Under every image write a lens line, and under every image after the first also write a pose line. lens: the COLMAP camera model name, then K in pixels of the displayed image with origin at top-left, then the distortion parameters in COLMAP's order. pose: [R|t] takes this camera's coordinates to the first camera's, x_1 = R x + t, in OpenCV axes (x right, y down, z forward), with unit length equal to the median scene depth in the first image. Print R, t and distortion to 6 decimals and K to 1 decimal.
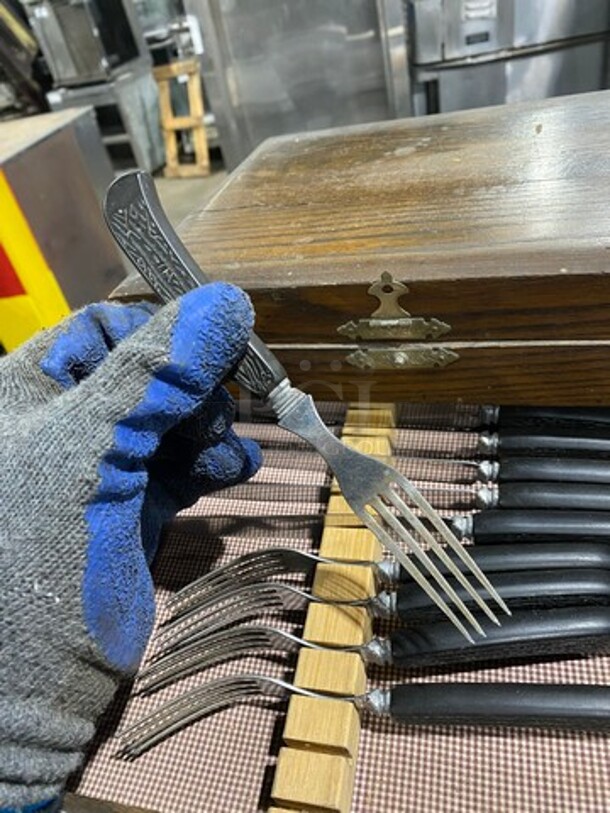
lens RADIAL K [[604.8, 0, 304.8], [0, 604.8, 410.3], [0, 0, 1]] dist [-0.006312, 0.004359]
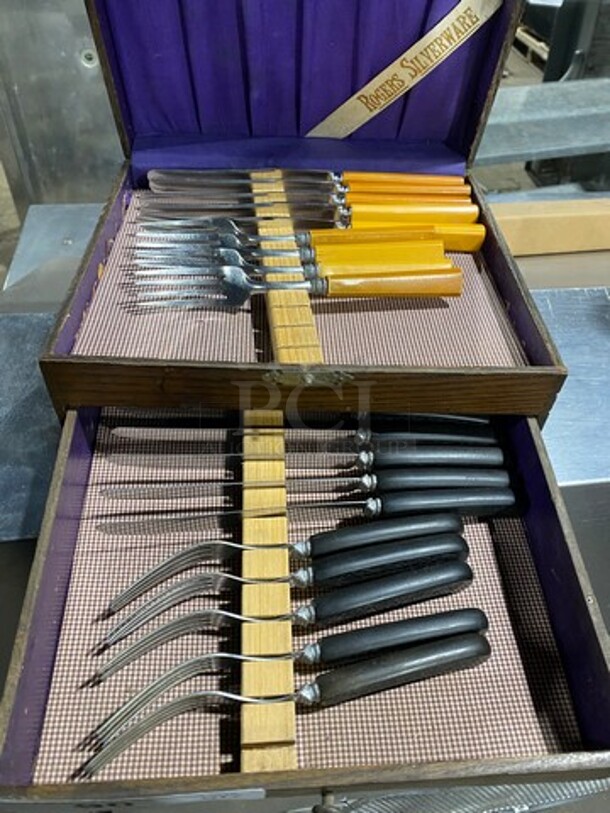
lens RADIAL K [[592.3, 0, 305.0], [0, 592.3, 406.5], [0, 0, 1]] dist [0.002483, 0.000166]
pose [[0.936050, -0.042493, 0.349291, -0.249235], [0.010100, 0.995517, 0.094045, -0.133480], [-0.351721, -0.084503, 0.932283, -0.108818]]
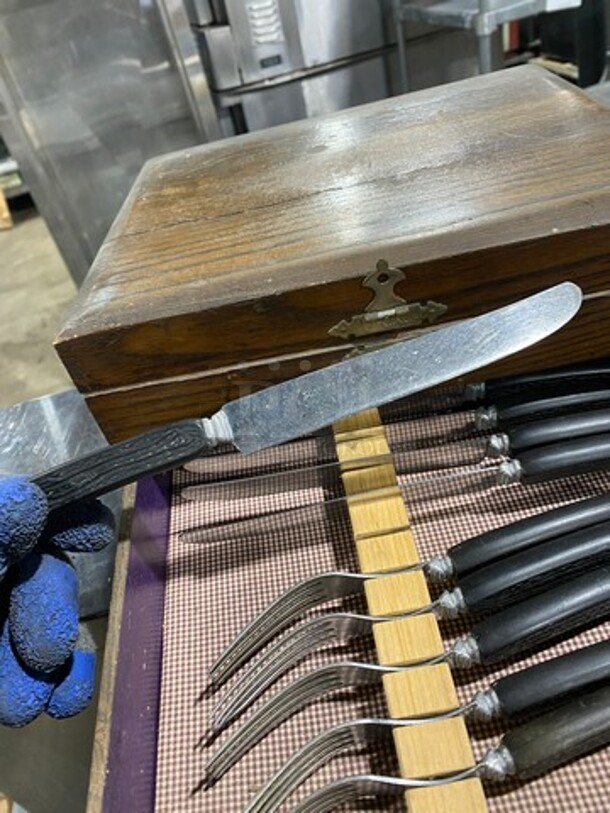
lens RADIAL K [[603.0, 0, 305.0], [0, 603.0, 406.5], [0, 0, 1]] dist [0.007460, -0.003819]
pose [[0.953934, -0.198451, 0.225004, -0.210224], [0.207688, 0.978031, -0.017913, -0.009675], [-0.216507, 0.063818, 0.974193, 0.099174]]
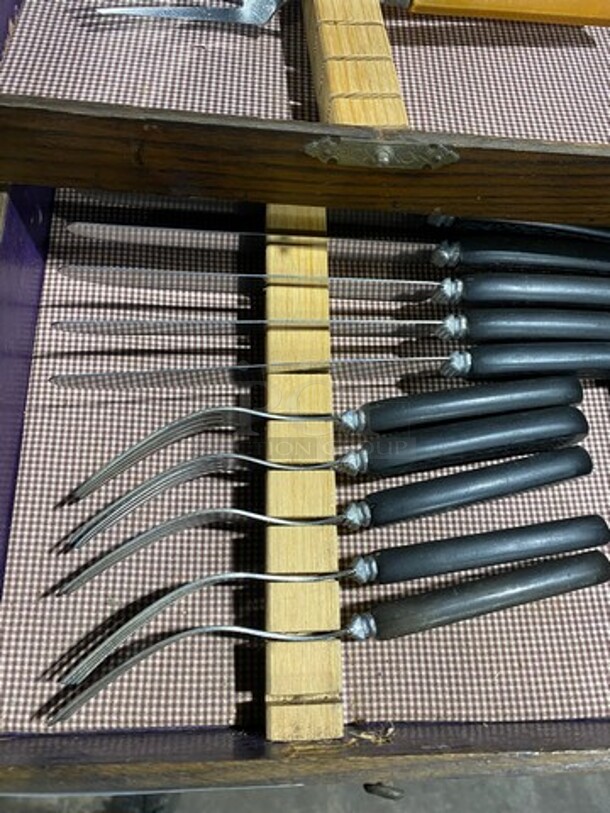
lens RADIAL K [[603.0, 0, 305.0], [0, 603.0, 406.5], [0, 0, 1]] dist [0.007460, -0.003819]
pose [[0.937967, -0.113062, 0.327772, -0.187007], [-0.034933, 0.909715, 0.413762, -0.100208], [-0.344960, -0.399545, 0.849333, 0.284767]]
